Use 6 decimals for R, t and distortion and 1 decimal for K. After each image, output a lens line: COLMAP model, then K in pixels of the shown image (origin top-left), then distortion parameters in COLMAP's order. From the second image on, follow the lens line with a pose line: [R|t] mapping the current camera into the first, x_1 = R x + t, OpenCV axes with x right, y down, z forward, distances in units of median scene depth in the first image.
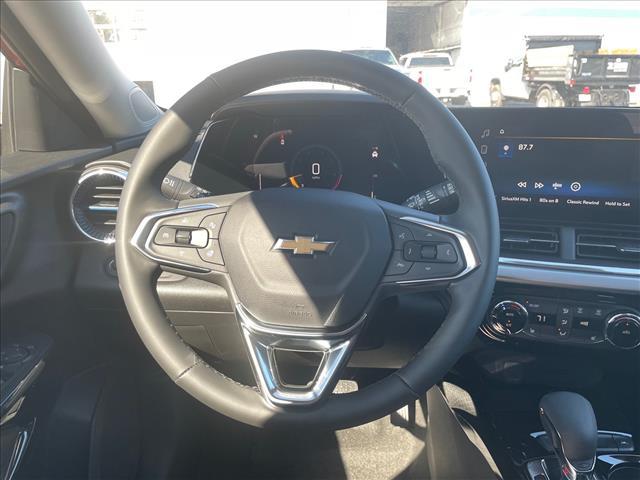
lens RADIAL K [[492.2, 0, 320.0], [0, 492.2, 240.0], [0, 0, 1]] dist [0.095967, -0.102463]
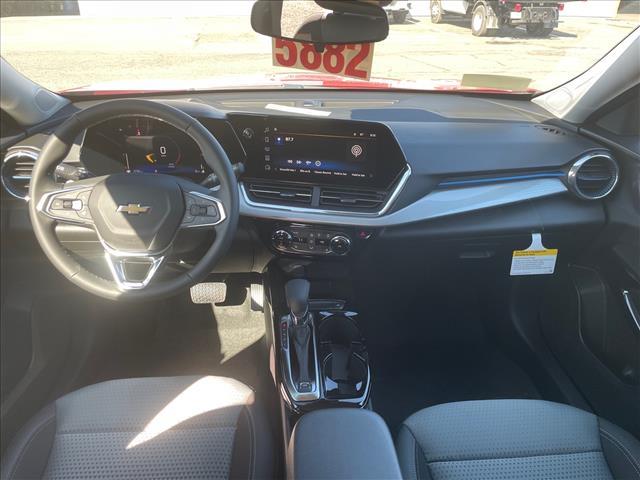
lens RADIAL K [[492.2, 0, 320.0], [0, 492.2, 240.0], [0, 0, 1]] dist [0.095967, -0.102463]
pose [[0.995104, -0.026796, 0.095133, 0.475664], [0.010561, 0.985864, 0.167217, -0.176949], [-0.098268, -0.165394, 0.981320, -0.942155]]
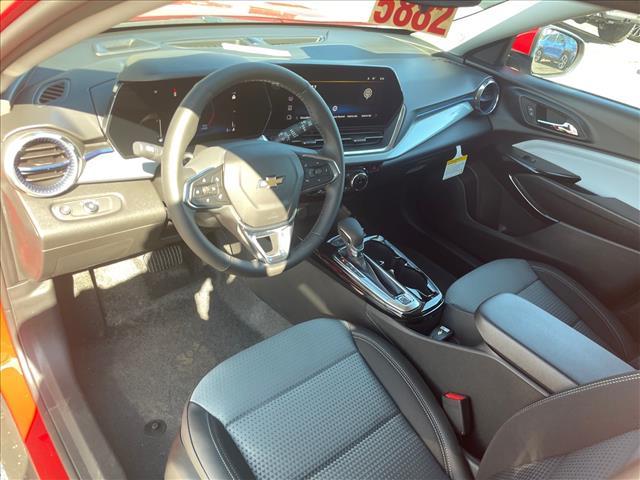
lens RADIAL K [[492.2, 0, 320.0], [0, 492.2, 240.0], [0, 0, 1]] dist [0.095967, -0.102463]
pose [[0.734617, -0.279854, 0.618077, -1.058012], [0.054260, 0.932286, 0.357630, -0.418553], [-0.676309, -0.229184, 0.700058, -0.453148]]
